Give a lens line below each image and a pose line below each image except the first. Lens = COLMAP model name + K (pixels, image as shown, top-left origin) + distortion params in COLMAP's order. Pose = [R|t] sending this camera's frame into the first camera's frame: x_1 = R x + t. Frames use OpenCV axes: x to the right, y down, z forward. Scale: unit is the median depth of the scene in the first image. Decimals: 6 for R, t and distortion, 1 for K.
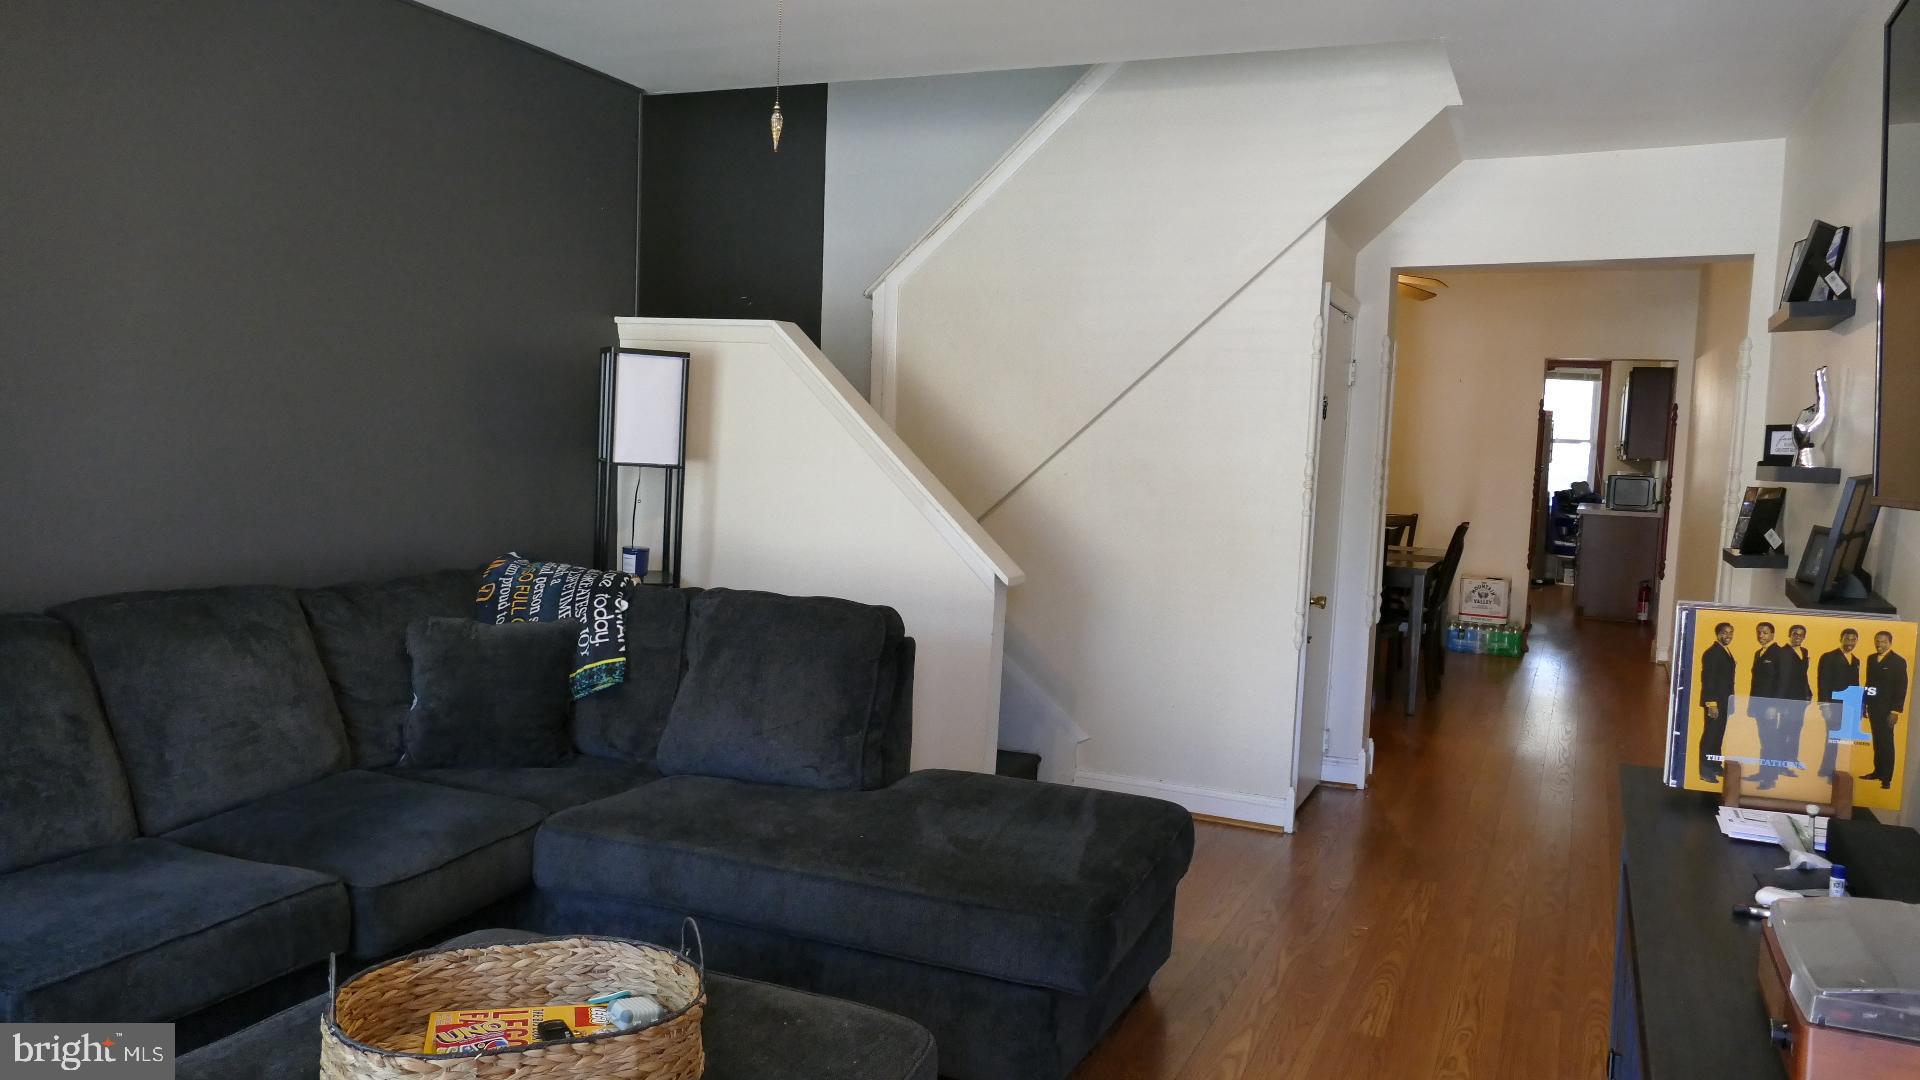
lens RADIAL K [[1362.5, 0, 963.3], [0, 1362.5, 534.6], [0, 0, 1]] dist [-0.022639, 0.008301]
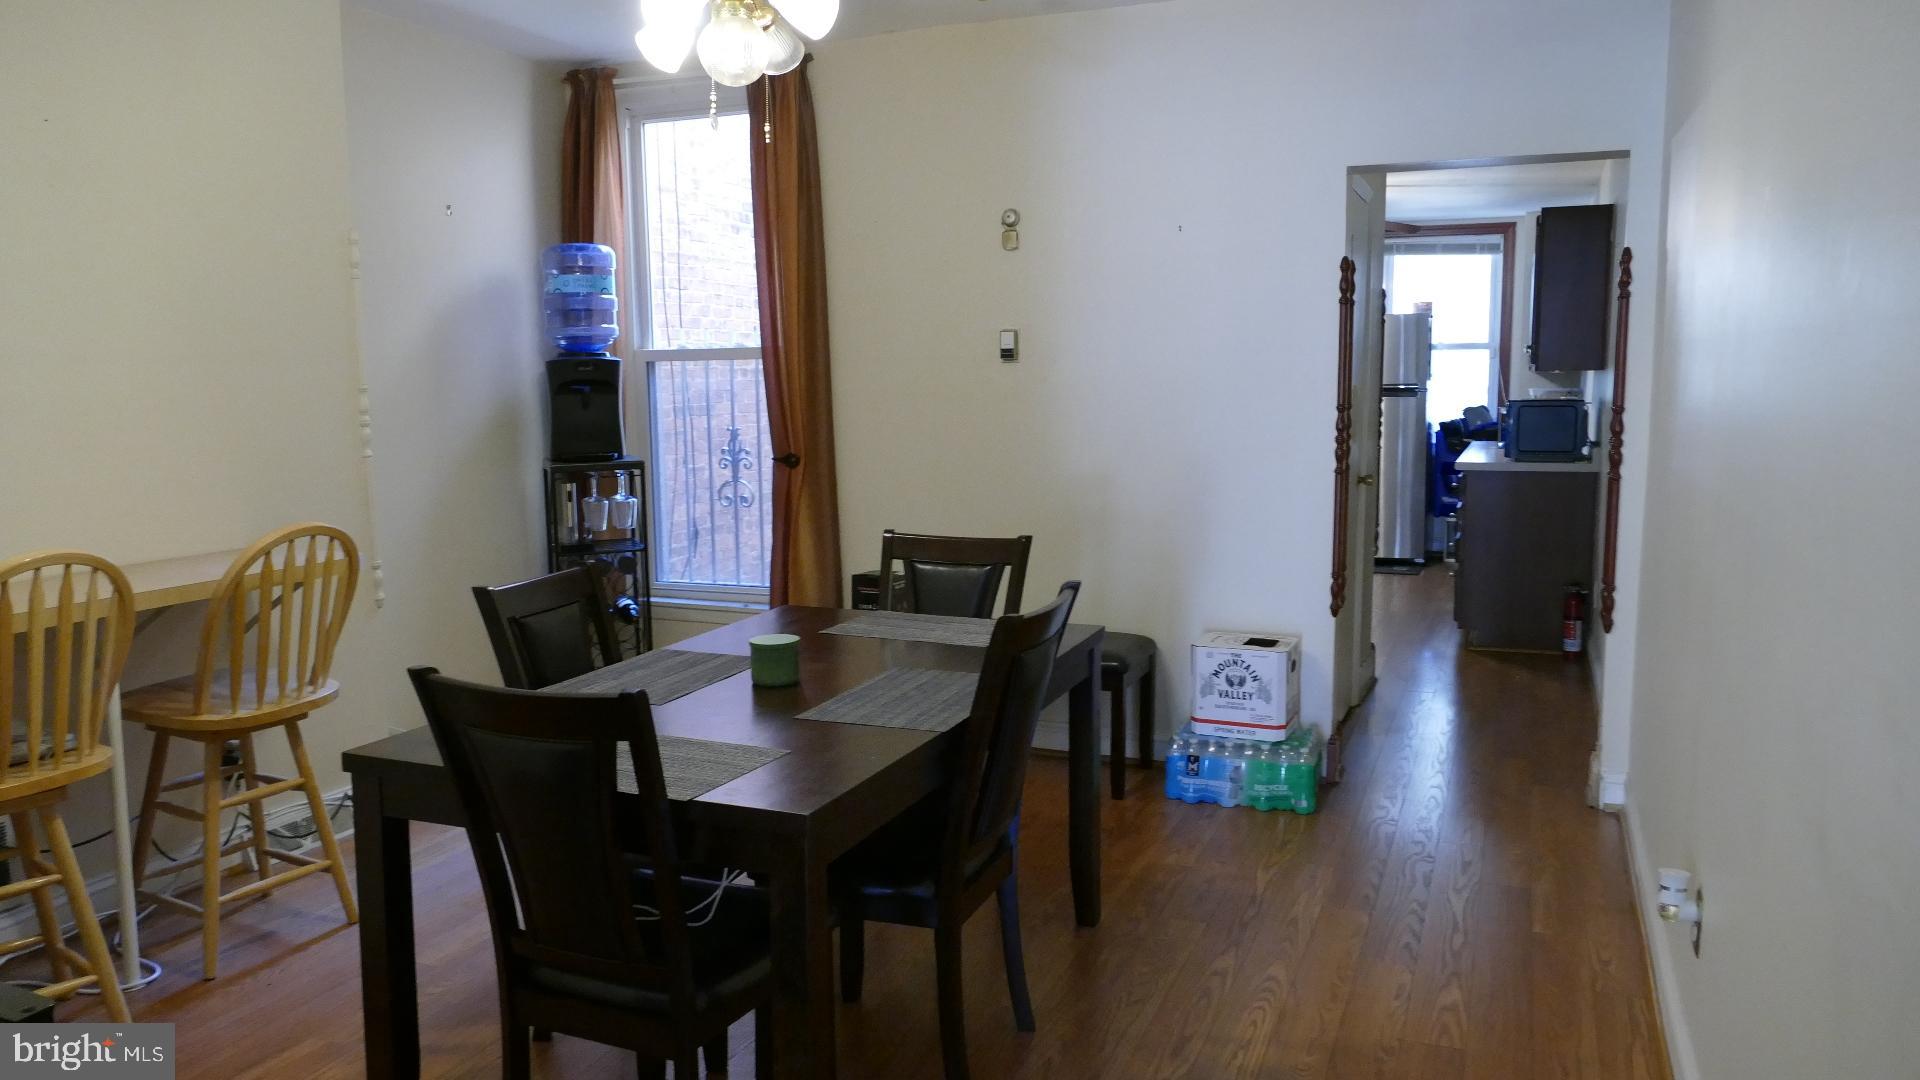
lens RADIAL K [[1362.5, 0, 948.4], [0, 1362.5, 545.8], [0, 0, 1]] dist [-0.022639, 0.008301]
pose [[0.997992, -0.055923, 0.029754, 0.268395], [0.054241, 0.997033, 0.054623, -0.033249], [-0.032721, -0.052900, 0.998064, 0.526781]]
